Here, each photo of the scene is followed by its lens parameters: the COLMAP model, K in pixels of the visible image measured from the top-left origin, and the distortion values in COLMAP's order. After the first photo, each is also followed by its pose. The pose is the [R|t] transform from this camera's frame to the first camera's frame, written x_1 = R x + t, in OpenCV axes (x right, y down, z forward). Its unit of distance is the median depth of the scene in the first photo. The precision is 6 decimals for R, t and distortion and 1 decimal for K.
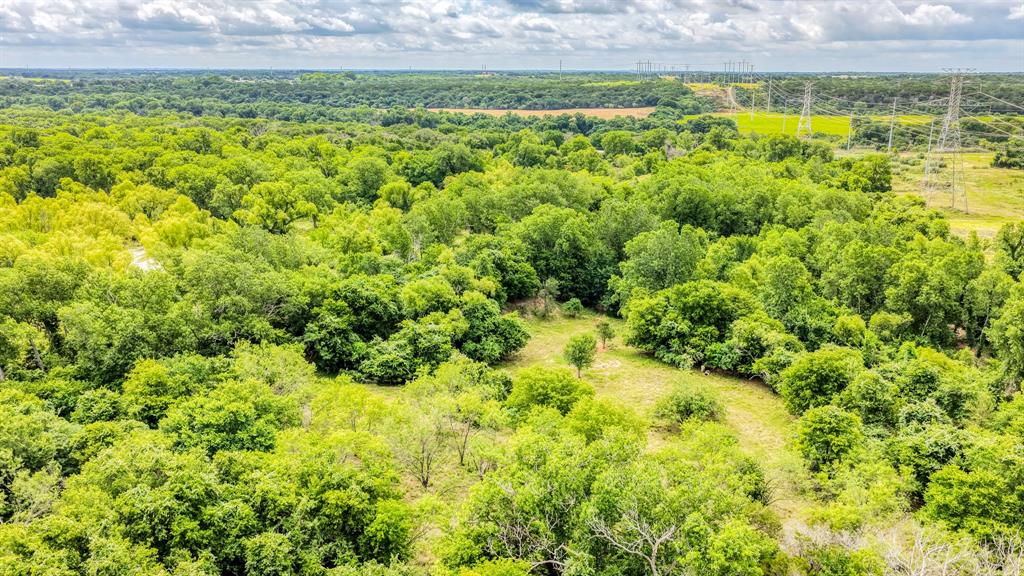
lens RADIAL K [[863.6, 0, 510.8], [0, 863.6, 289.2], [0, 0, 1]] dist [-0.006211, 0.048839]
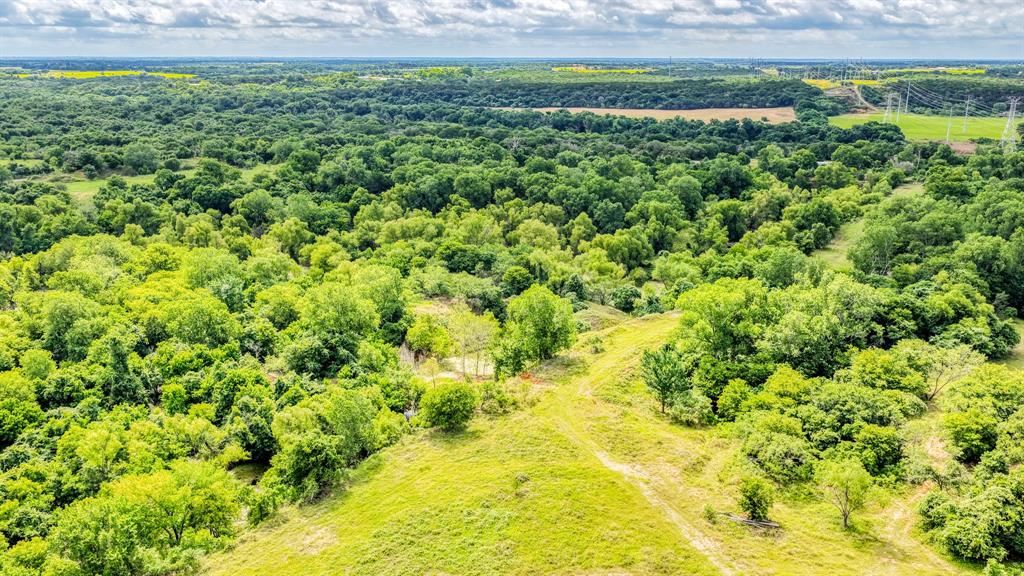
lens RADIAL K [[863.6, 0, 512.2], [0, 863.6, 283.9], [0, 0, 1]] dist [-0.006211, 0.048839]
pose [[0.997815, 0.015591, -0.064198, -0.100915], [-0.015040, 0.999846, 0.009063, -0.004243], [0.064330, -0.008077, 0.997896, -0.058955]]
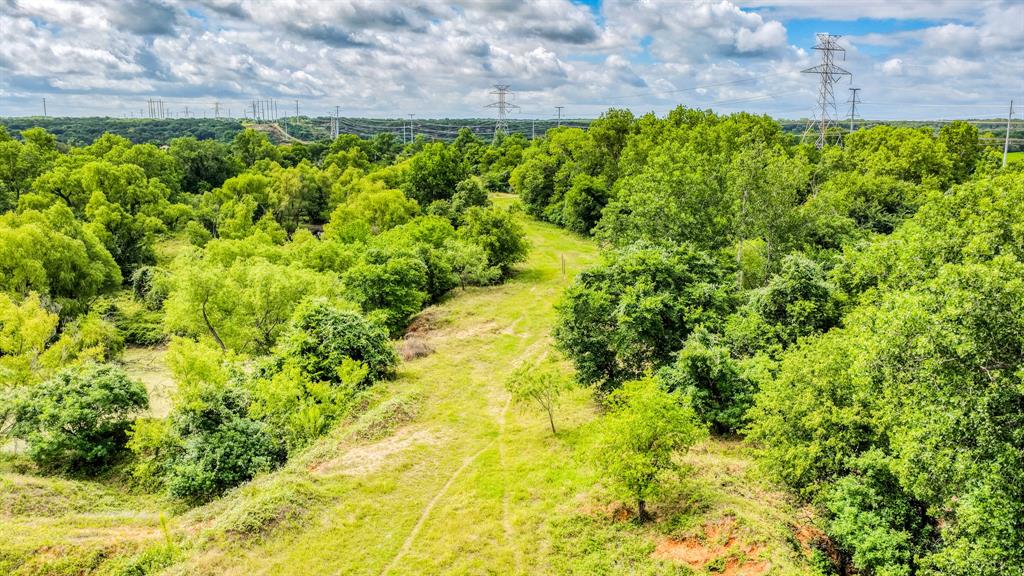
lens RADIAL K [[863.6, 0, 514.2], [0, 863.6, 289.2], [0, 0, 1]] dist [-0.006211, 0.048839]
pose [[0.823588, -0.112660, 0.555887, -0.092389], [0.146335, 0.989100, -0.016348, -0.002037], [-0.547986, 0.094809, 0.831097, 0.111600]]
